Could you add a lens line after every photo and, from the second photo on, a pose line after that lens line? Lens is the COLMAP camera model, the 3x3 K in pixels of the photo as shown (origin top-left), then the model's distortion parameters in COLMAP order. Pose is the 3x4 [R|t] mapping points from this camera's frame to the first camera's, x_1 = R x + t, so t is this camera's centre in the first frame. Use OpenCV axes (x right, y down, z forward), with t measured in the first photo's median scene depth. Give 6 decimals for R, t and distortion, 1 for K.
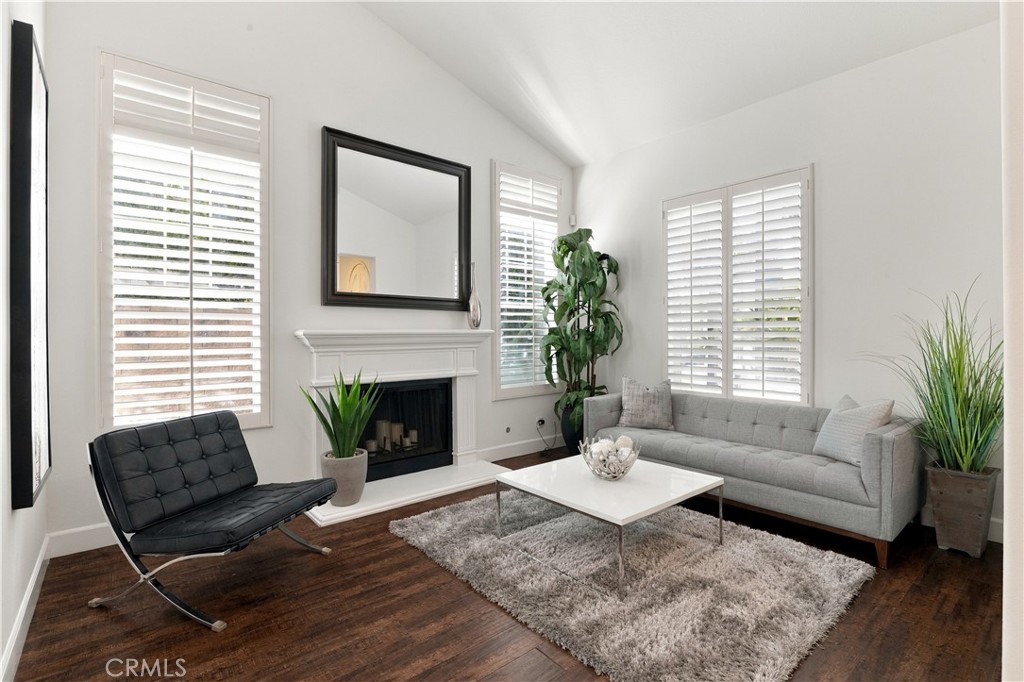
lens RADIAL K [[478.0, 0, 510.7], [0, 478.0, 333.5], [0, 0, 1]] dist [-0.017606, 0.000902]
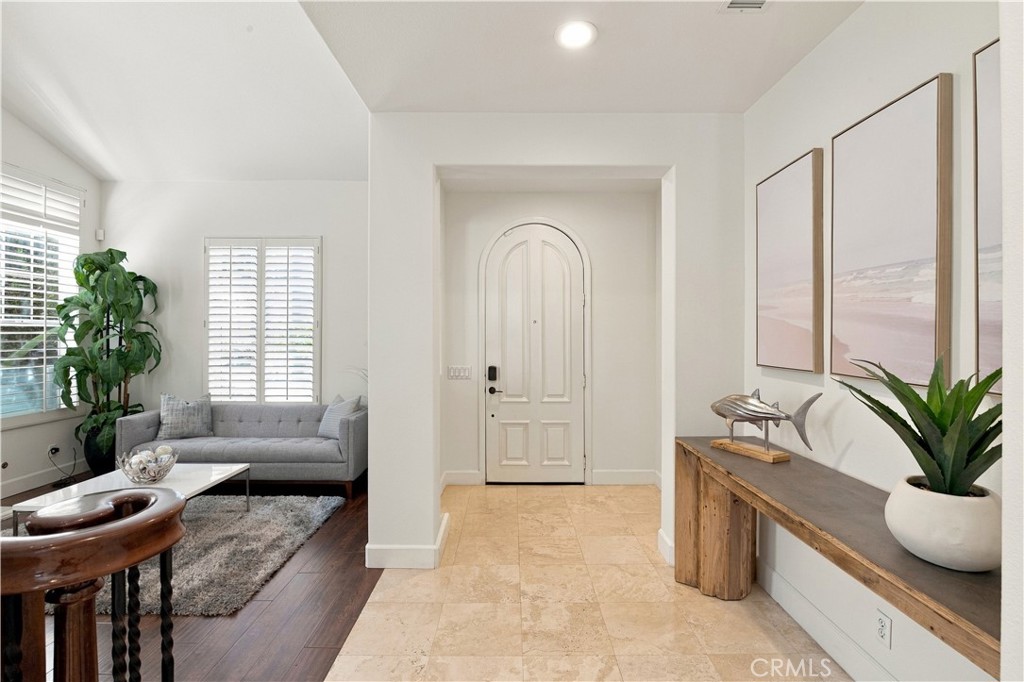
lens RADIAL K [[478.0, 0, 517.4], [0, 478.0, 332.8], [0, 0, 1]] dist [-0.017606, 0.000902]
pose [[0.637310, 0.006292, 0.770582, -0.084460], [-0.004217, 0.999980, -0.004678, -0.050311], [-0.770596, -0.000268, 0.637324, -0.330952]]
